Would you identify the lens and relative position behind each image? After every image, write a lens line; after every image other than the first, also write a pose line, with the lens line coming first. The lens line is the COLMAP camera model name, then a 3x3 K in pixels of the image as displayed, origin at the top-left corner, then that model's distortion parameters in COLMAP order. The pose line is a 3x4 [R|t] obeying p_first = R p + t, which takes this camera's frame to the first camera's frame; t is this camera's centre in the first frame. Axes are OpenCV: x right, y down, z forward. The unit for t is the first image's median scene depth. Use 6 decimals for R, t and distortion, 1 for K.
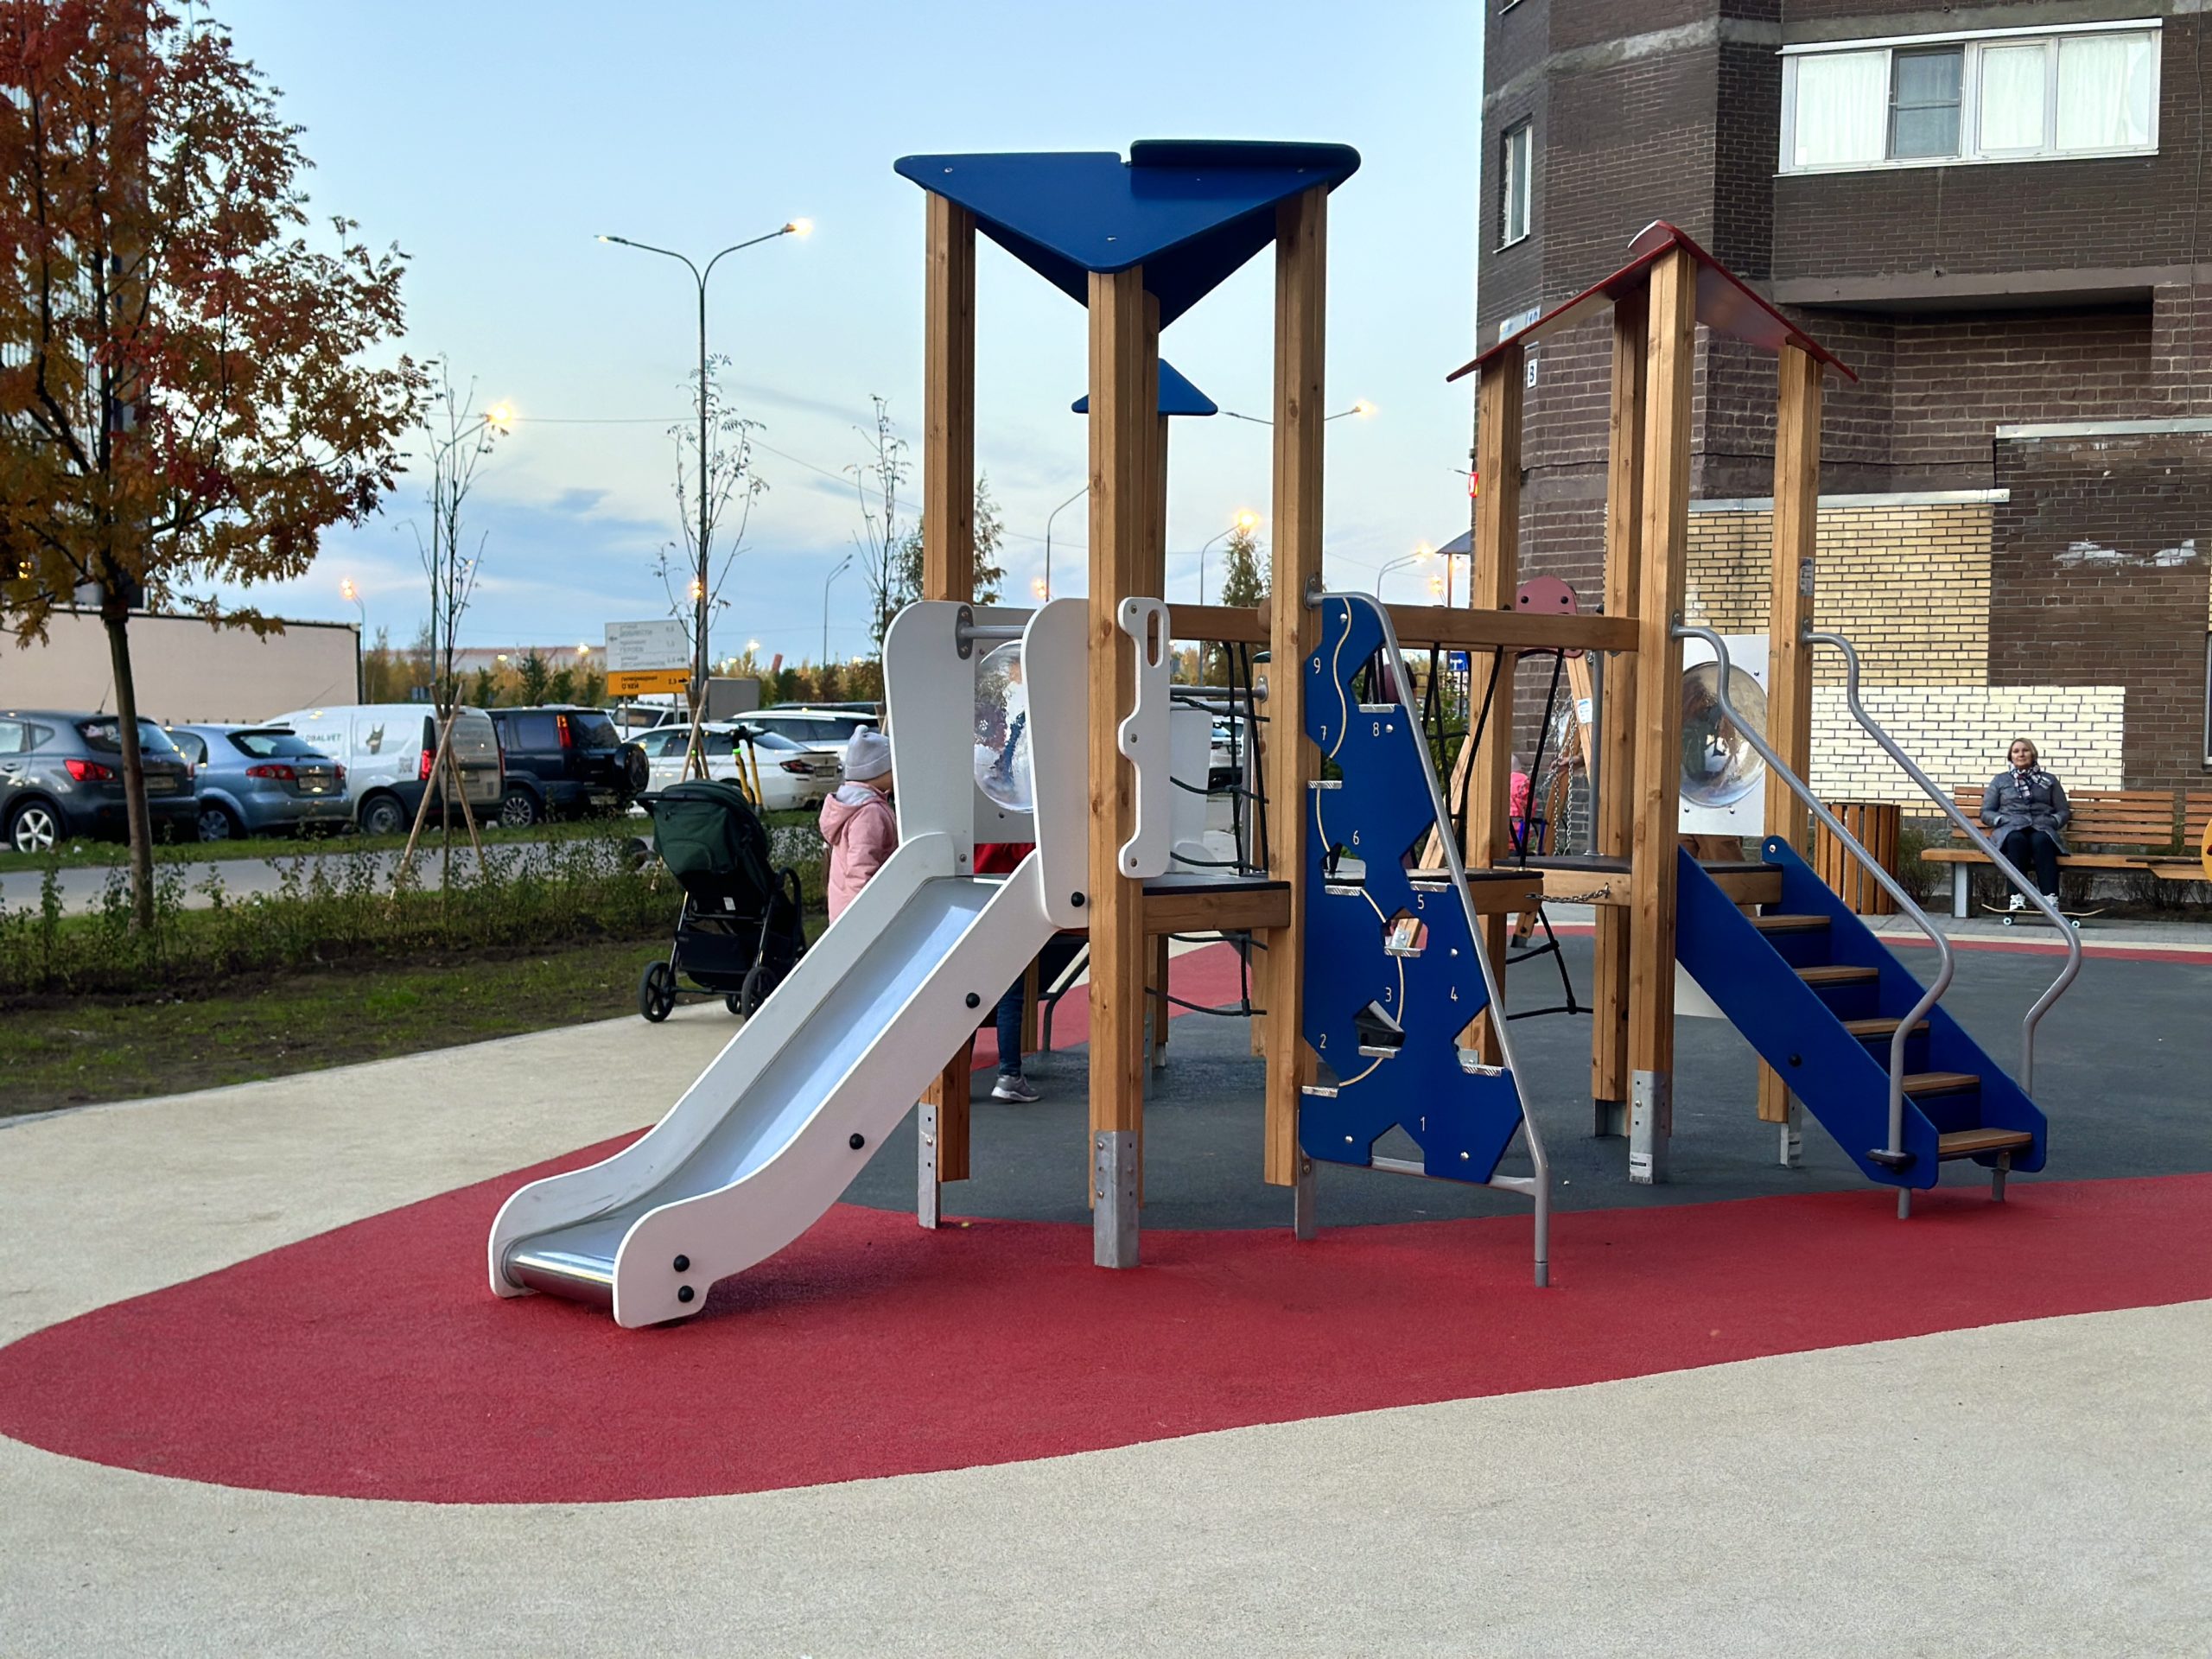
lens RADIAL K [[3064.4, 0, 1106.0], [0, 3064.4, 829.5], [0, 0, 1]] dist [0.110587, -0.053355]
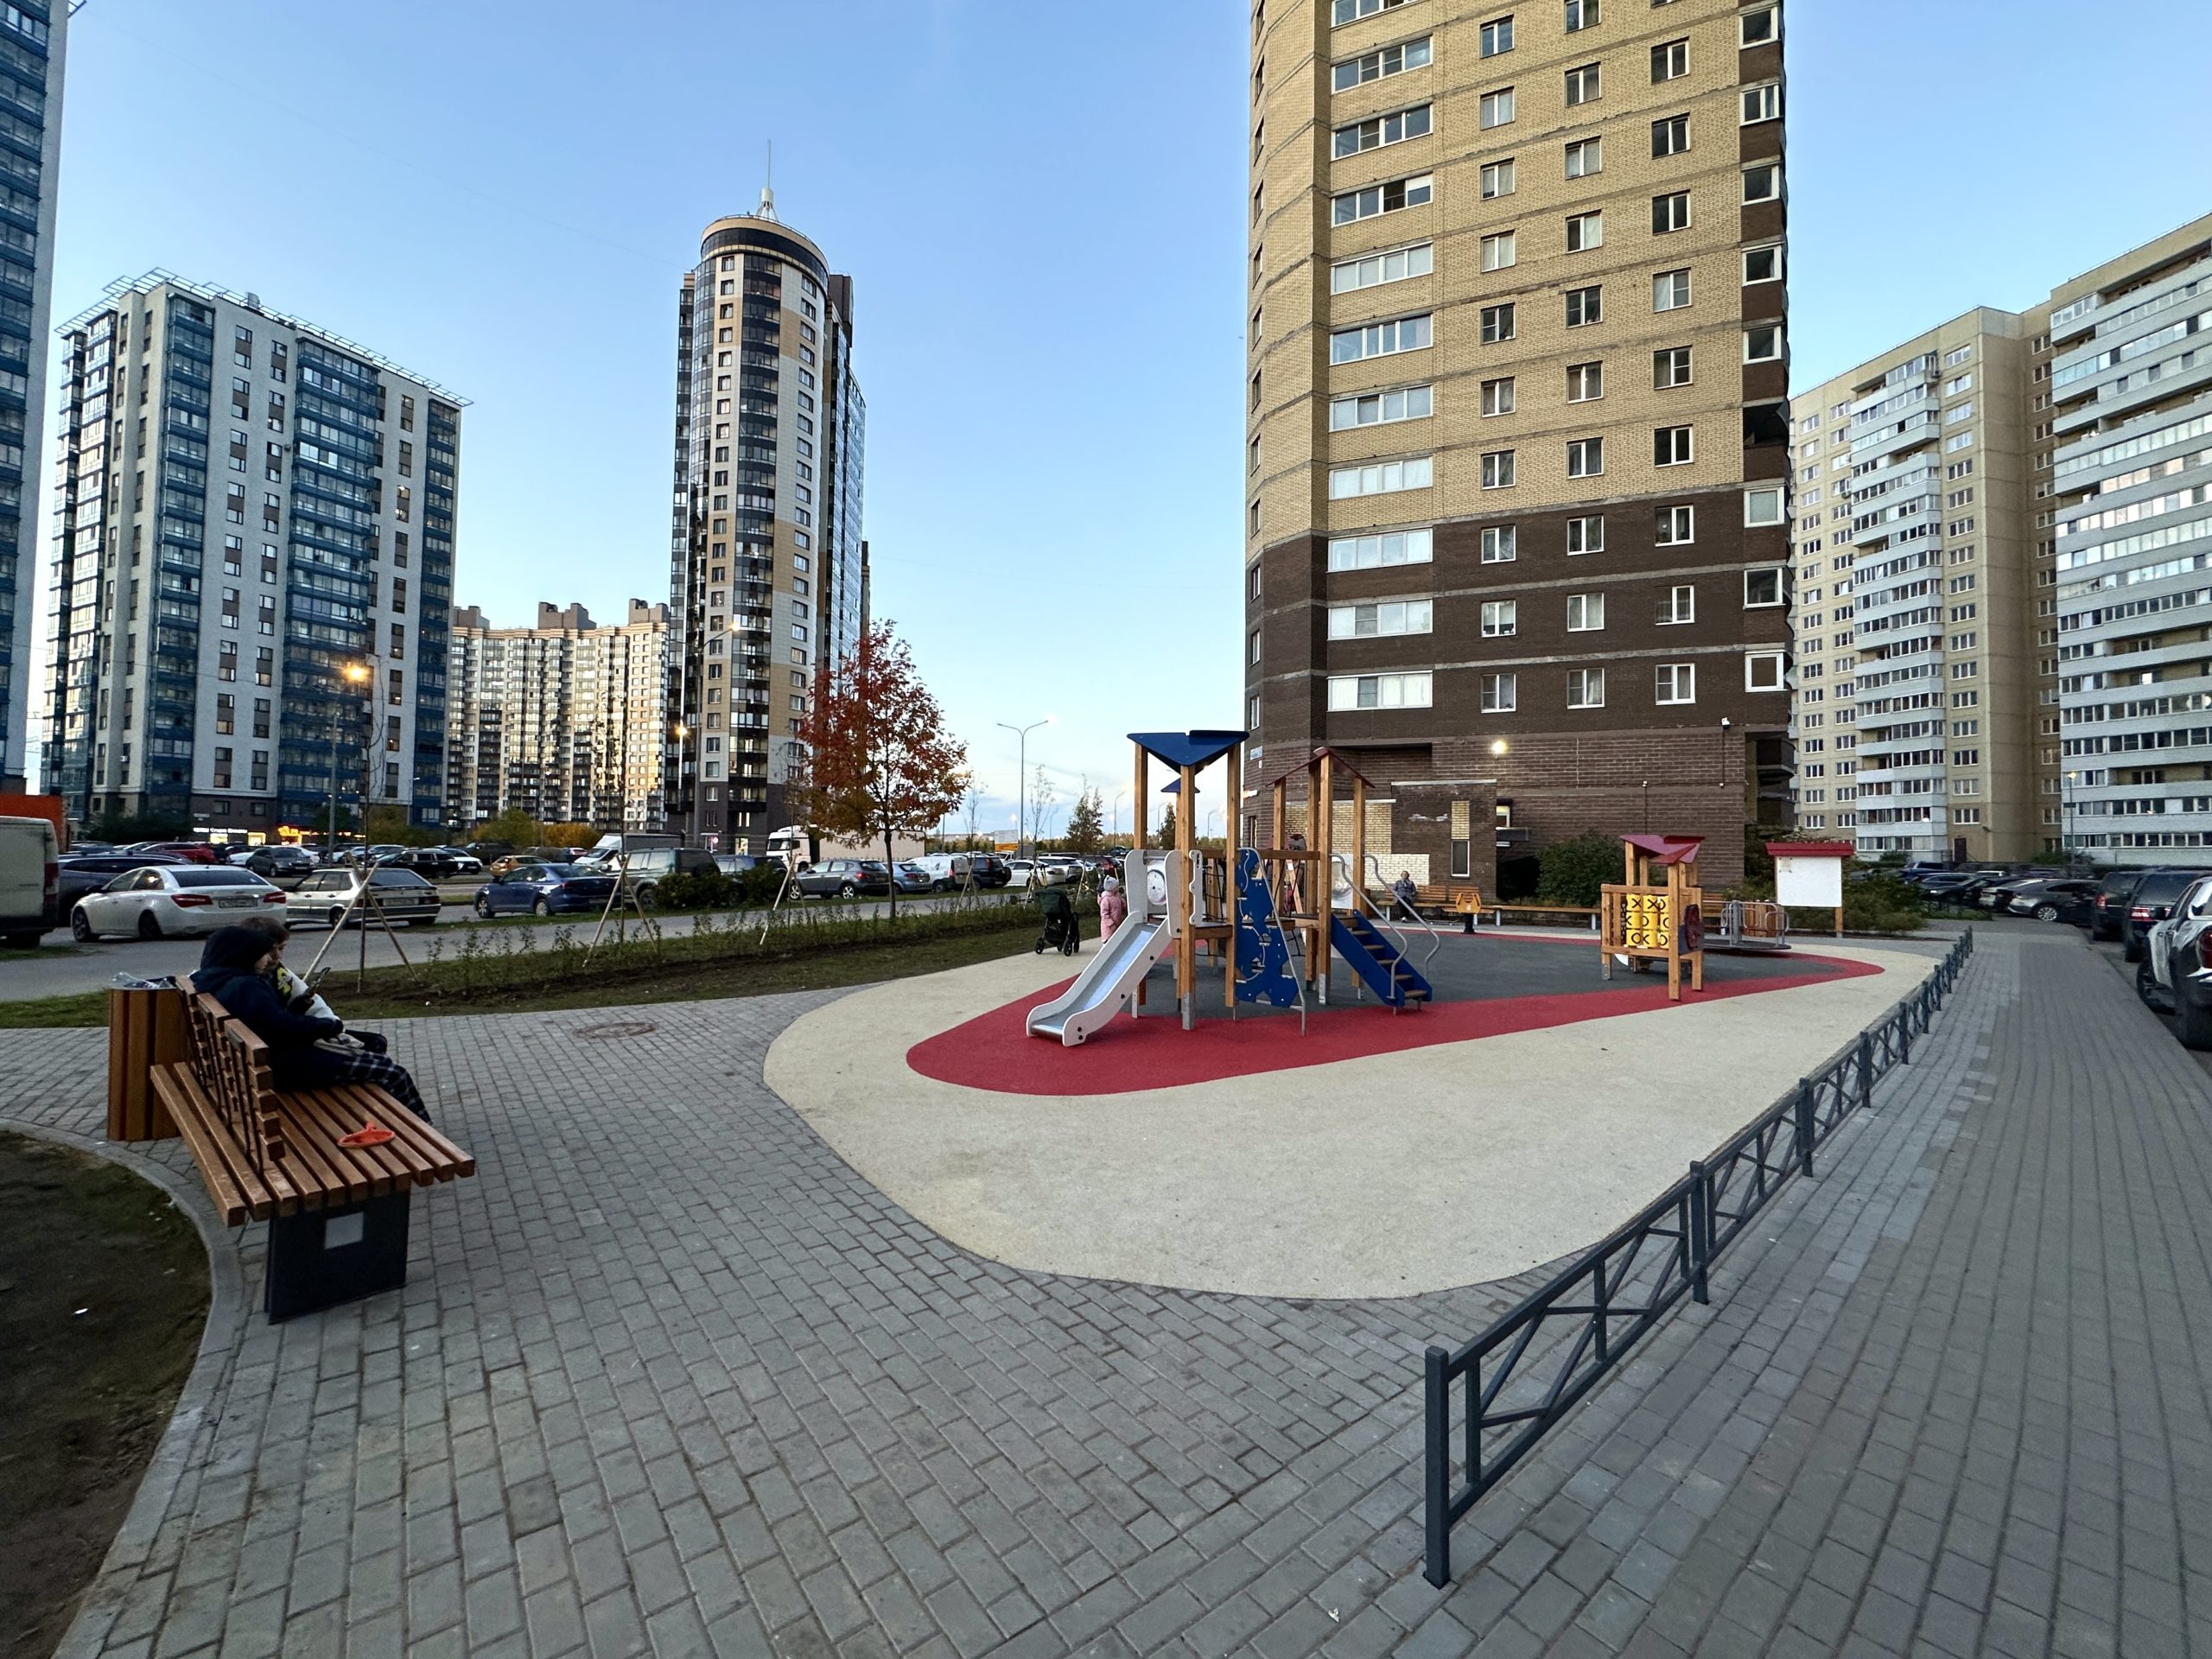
lens RADIAL K [[877.8, 0, 1106.0], [0, 877.8, 829.5], [0, 0, 1]] dist [-0.003442, 0.000079]
pose [[0.999732, 0.001156, -0.023122, -0.037005], [-0.002608, 0.998019, -0.062867, -0.016690], [0.023004, 0.062910, 0.997754, -0.042401]]
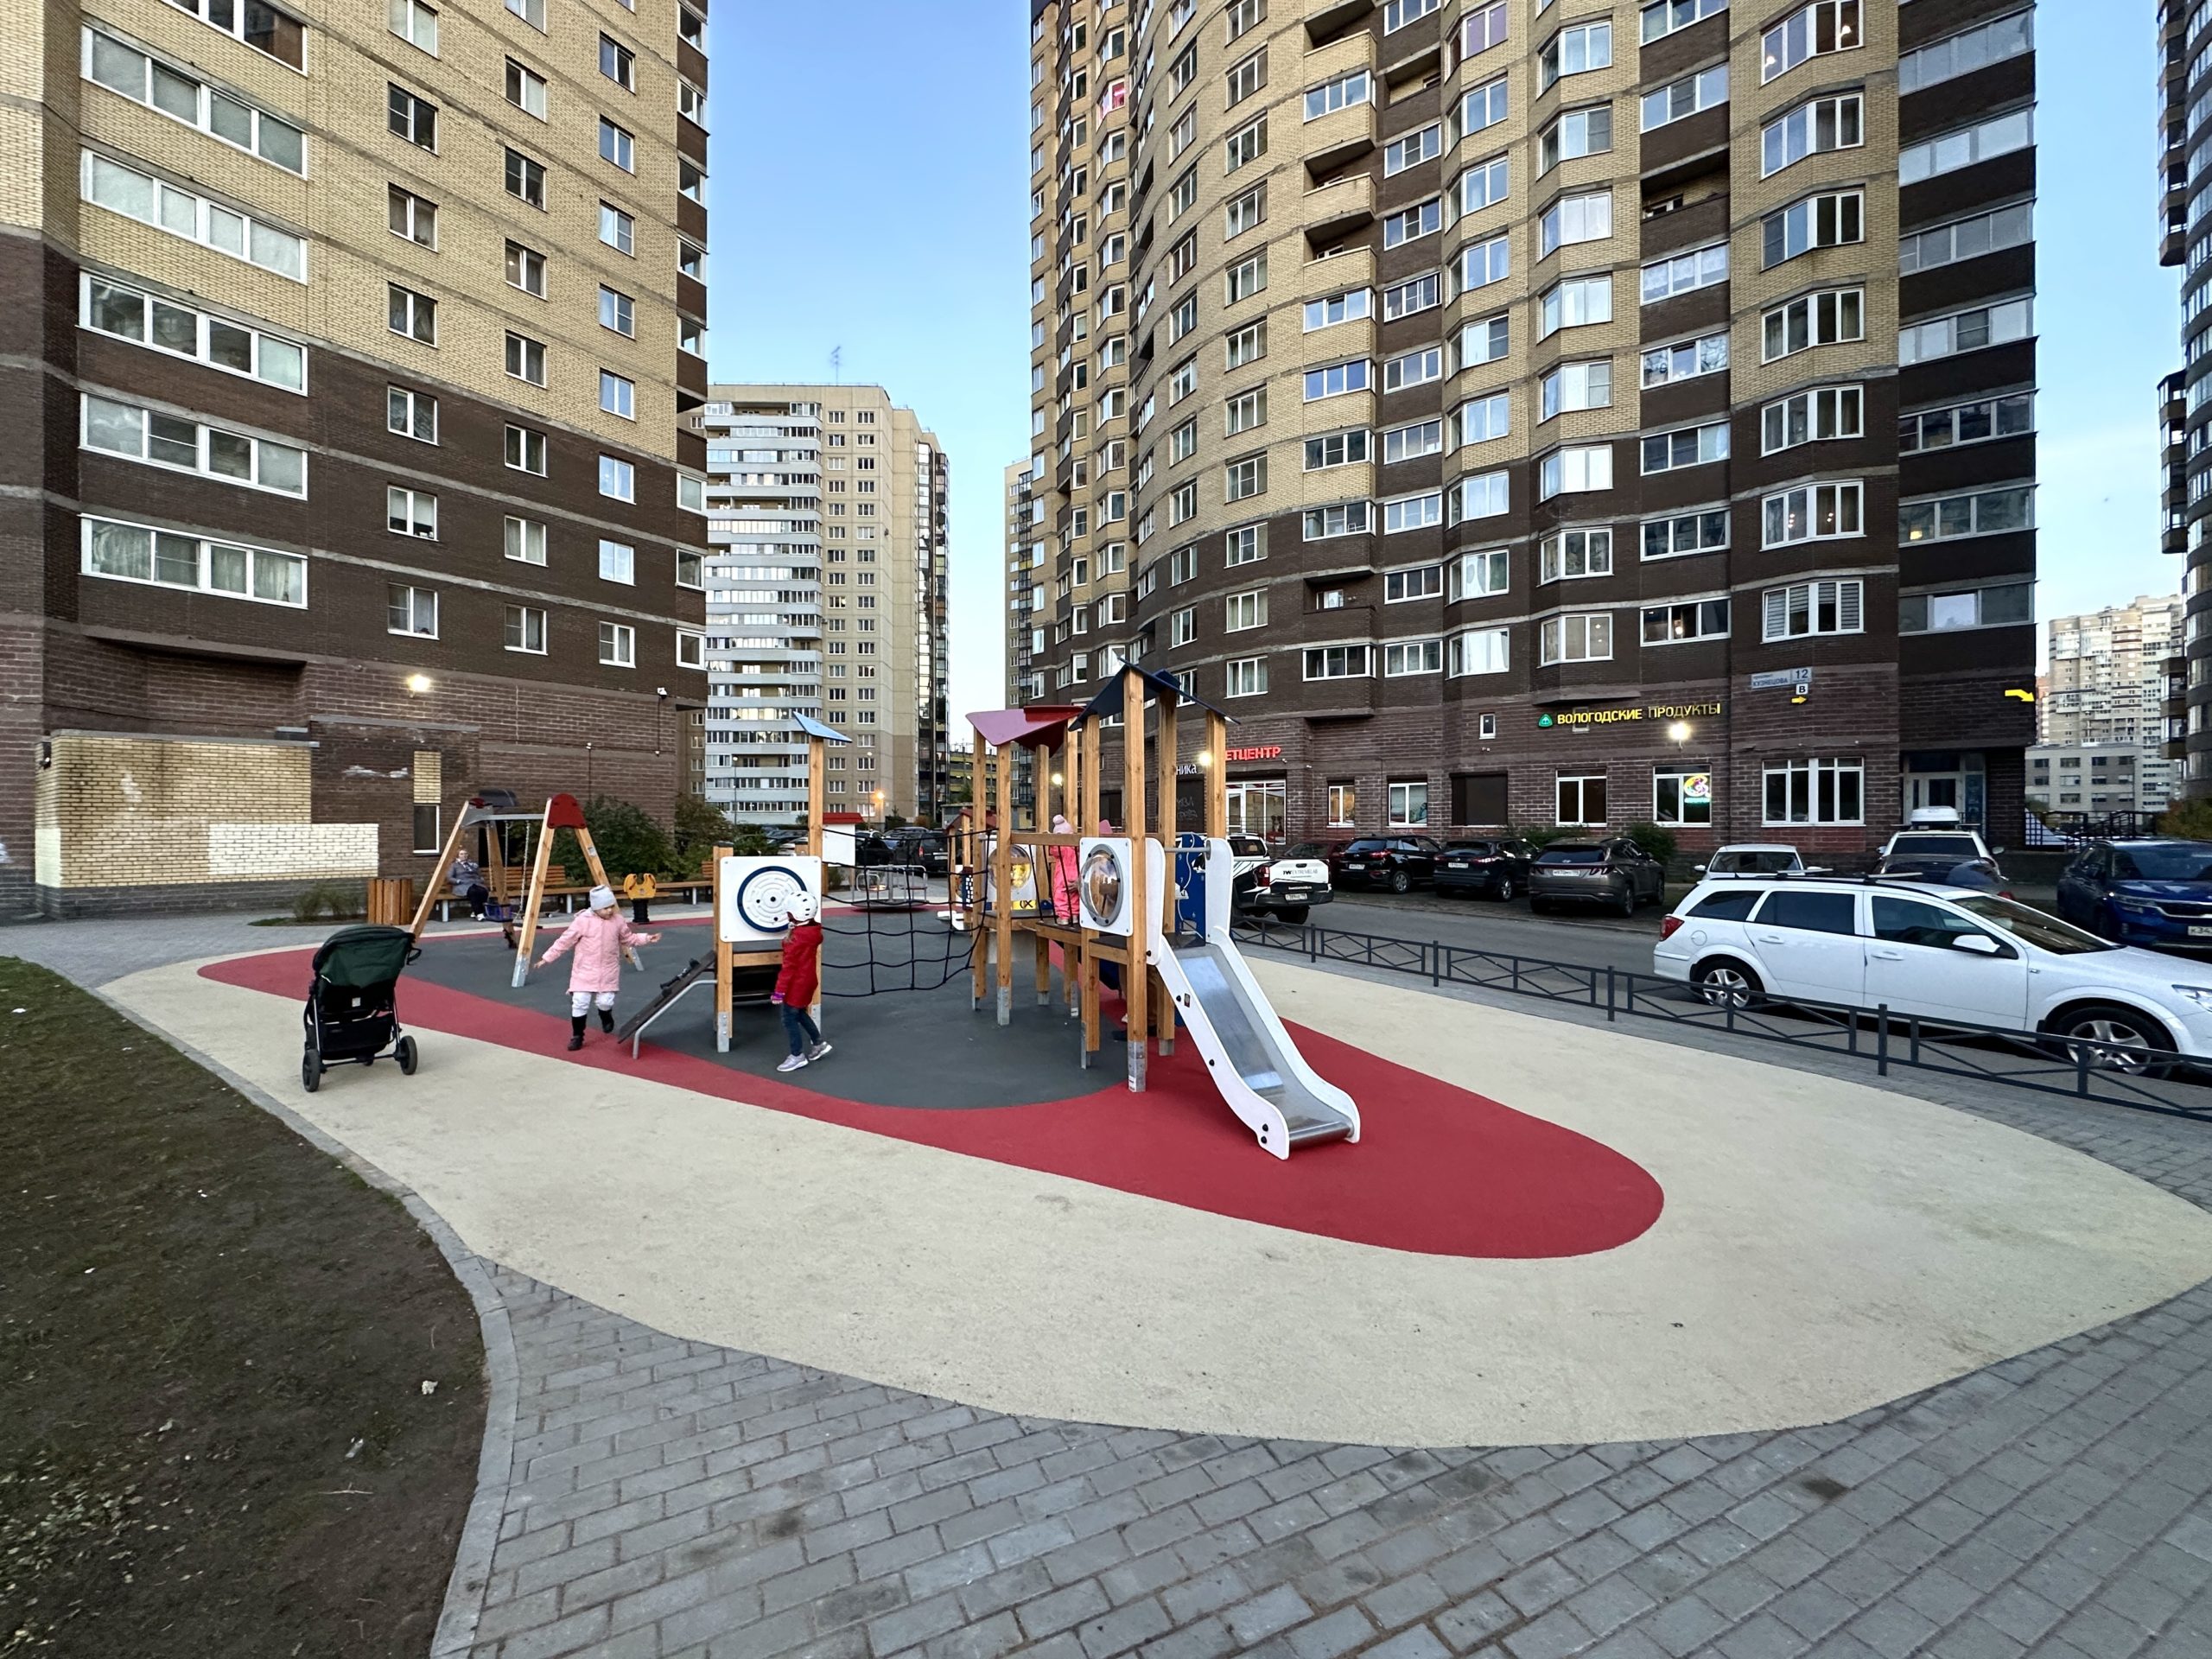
lens RADIAL K [[879.4, 0, 1103.1], [0, 879.4, 829.8], [0, 0, 1]] dist [-0.002550, -0.000026]
pose [[0.256140, -0.015765, 0.966511, -0.362683], [0.034400, 0.999382, 0.007185, -0.043277], [-0.966027, 0.031408, 0.256524, 0.400010]]
